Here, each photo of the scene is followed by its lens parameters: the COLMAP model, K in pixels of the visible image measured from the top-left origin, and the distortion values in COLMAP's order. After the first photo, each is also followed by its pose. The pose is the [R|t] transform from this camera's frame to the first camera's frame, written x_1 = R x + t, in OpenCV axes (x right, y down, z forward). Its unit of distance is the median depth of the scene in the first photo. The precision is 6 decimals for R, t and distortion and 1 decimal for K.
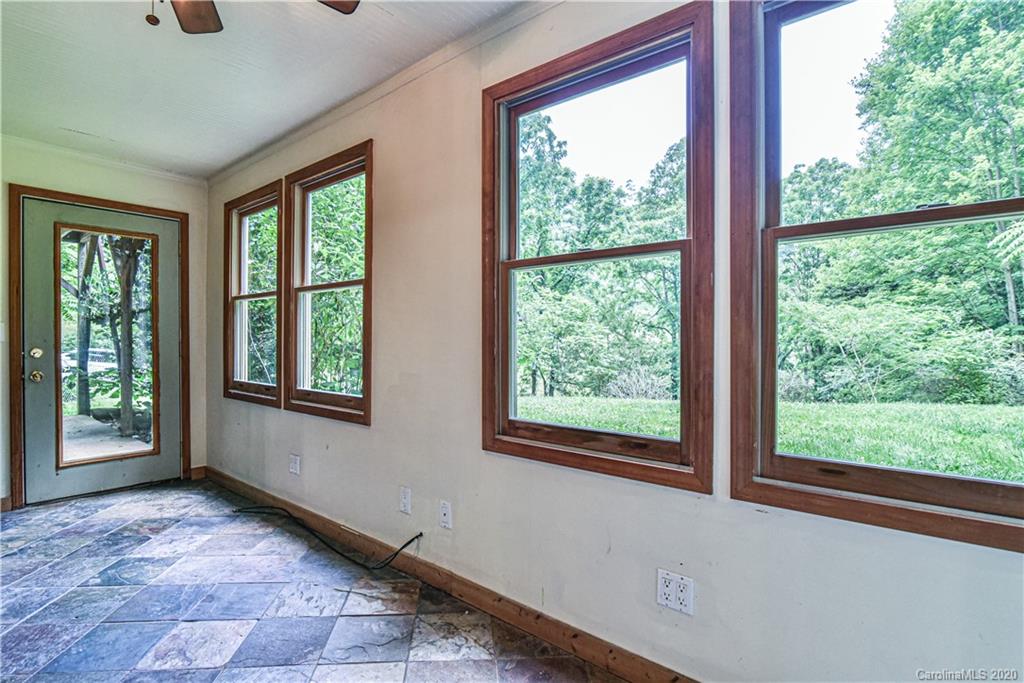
lens RADIAL K [[503.0, 0, 505.1], [0, 503.0, 342.9], [0, 0, 1]] dist [-0.017567, -0.000967]
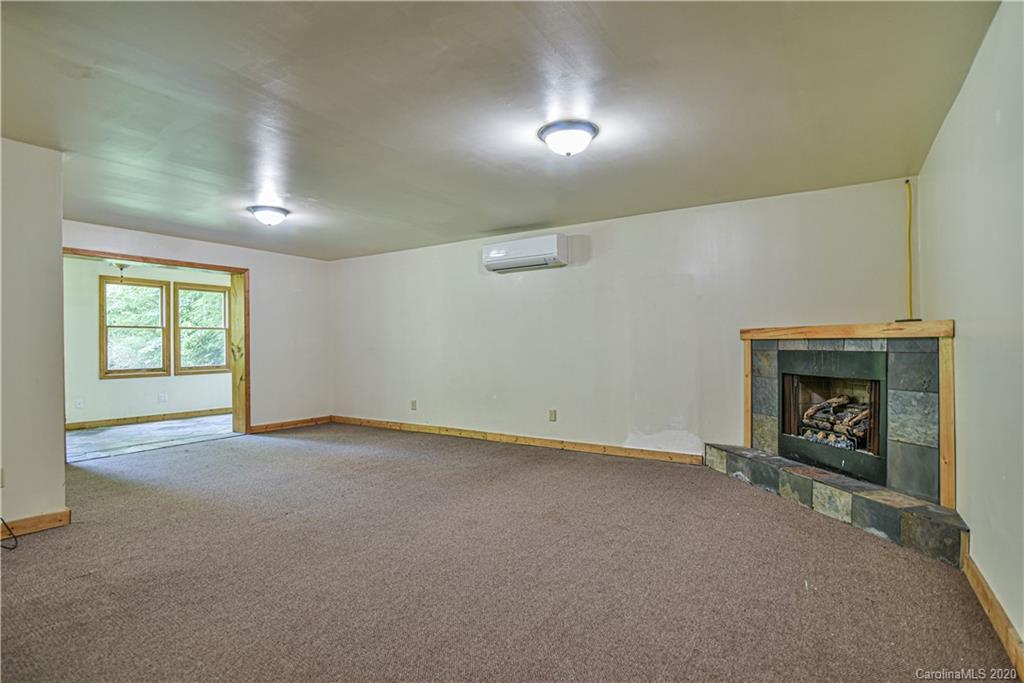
lens RADIAL K [[503.0, 0, 505.1], [0, 503.0, 342.9], [0, 0, 1]] dist [-0.017567, -0.000967]
pose [[-0.130570, 0.002879, 0.991435, -3.053883], [0.017262, 0.999851, -0.000630, 0.009140], [-0.991289, 0.017032, -0.130600, -1.054321]]
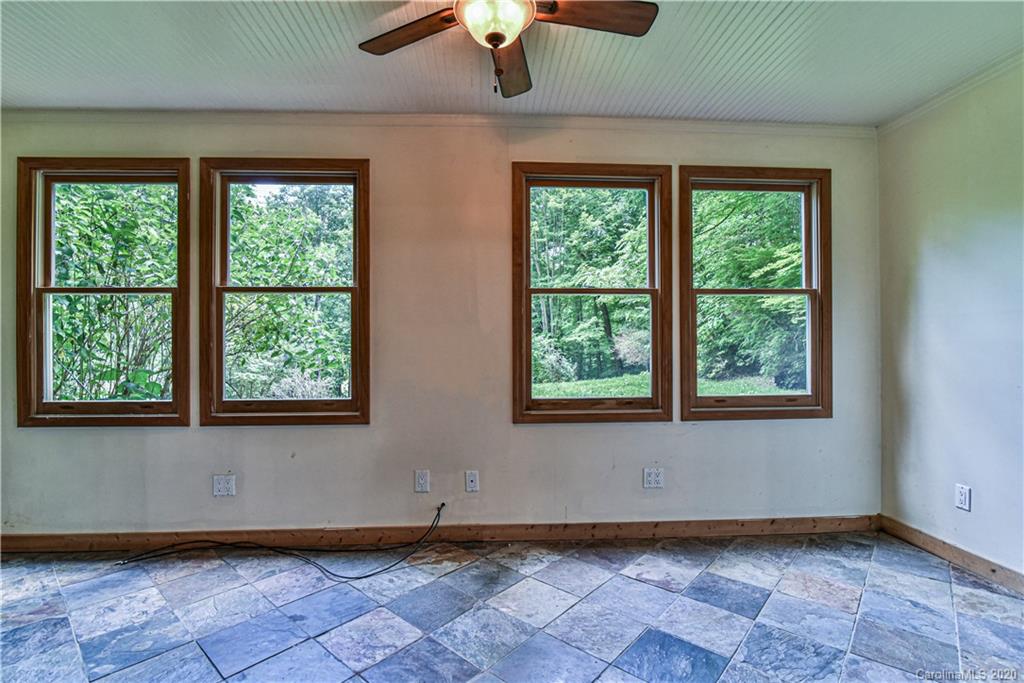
lens RADIAL K [[473.9, 0, 504.6], [0, 473.9, 340.7], [0, 0, 1]] dist [-0.021576, 0.001332]
pose [[0.724827, -0.001145, 0.688930, -0.773089], [0.010010, 0.999911, -0.008870, -0.001795], [-0.688858, 0.013326, 0.724774, 0.061948]]
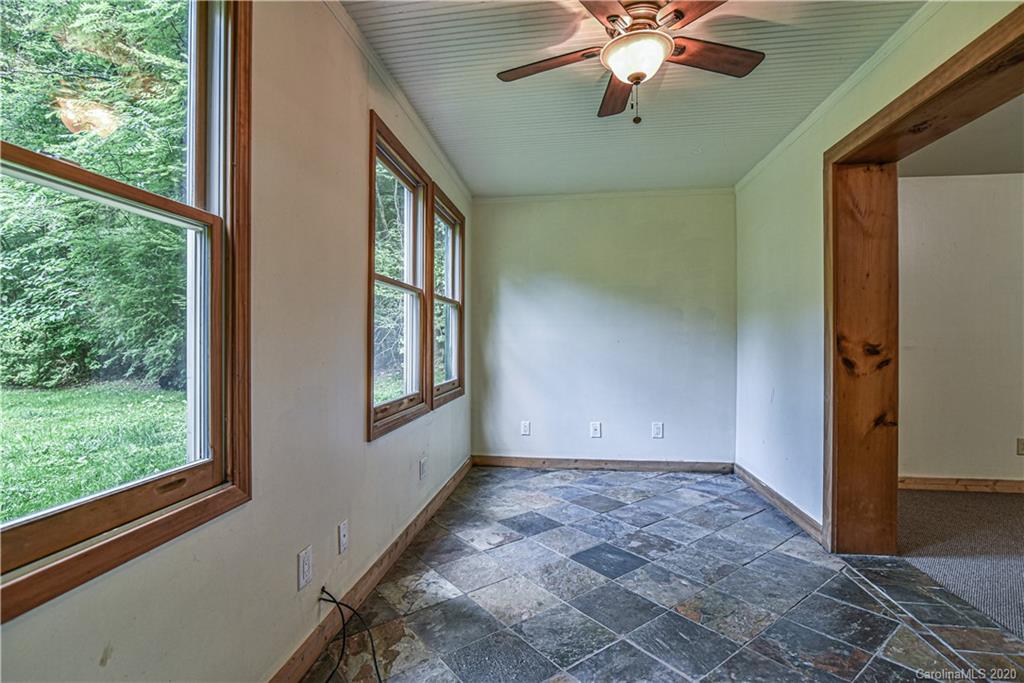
lens RADIAL K [[479.4, 0, 489.6], [0, 479.4, 341.8], [0, 0, 1]] dist [-0.021838, 0.000161]
pose [[-0.515278, -0.004323, 0.857012, -0.855383], [0.005395, 0.999951, 0.008288, -0.008460], [-0.857006, 0.008894, -0.515229, 1.059162]]
